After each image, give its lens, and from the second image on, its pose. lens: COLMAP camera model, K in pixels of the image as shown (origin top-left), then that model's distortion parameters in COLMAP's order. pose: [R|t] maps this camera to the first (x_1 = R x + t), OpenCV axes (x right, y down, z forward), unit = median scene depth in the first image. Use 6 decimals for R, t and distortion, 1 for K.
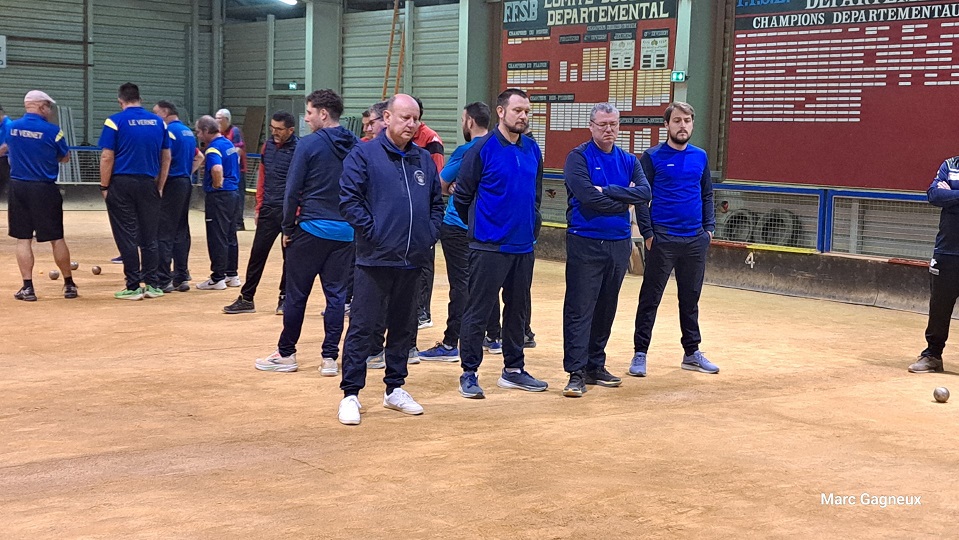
lens RADIAL K [[1382.5, 0, 479.8], [0, 1382.5, 268.1], [0, 0, 1]] dist [0.337352, -1.048448]
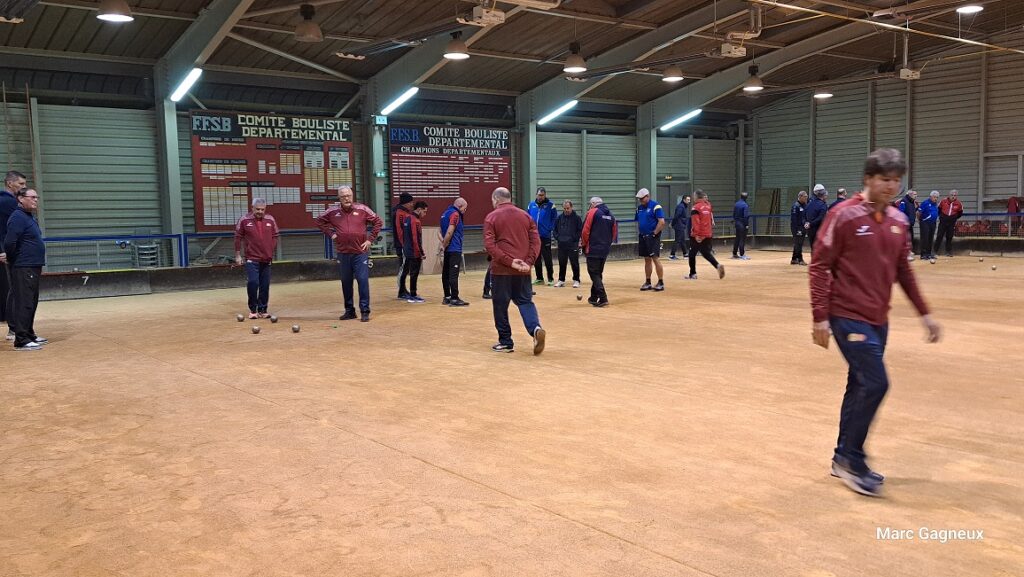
lens RADIAL K [[770.3, 0, 469.2], [0, 770.3, 290.9], [0, 0, 1]] dist [0.058262, -0.083858]
pose [[0.038394, -0.135325, 0.990057, -0.848655], [0.116520, 0.984635, 0.130065, -0.095264], [-0.992446, 0.110368, 0.053573, 0.777947]]
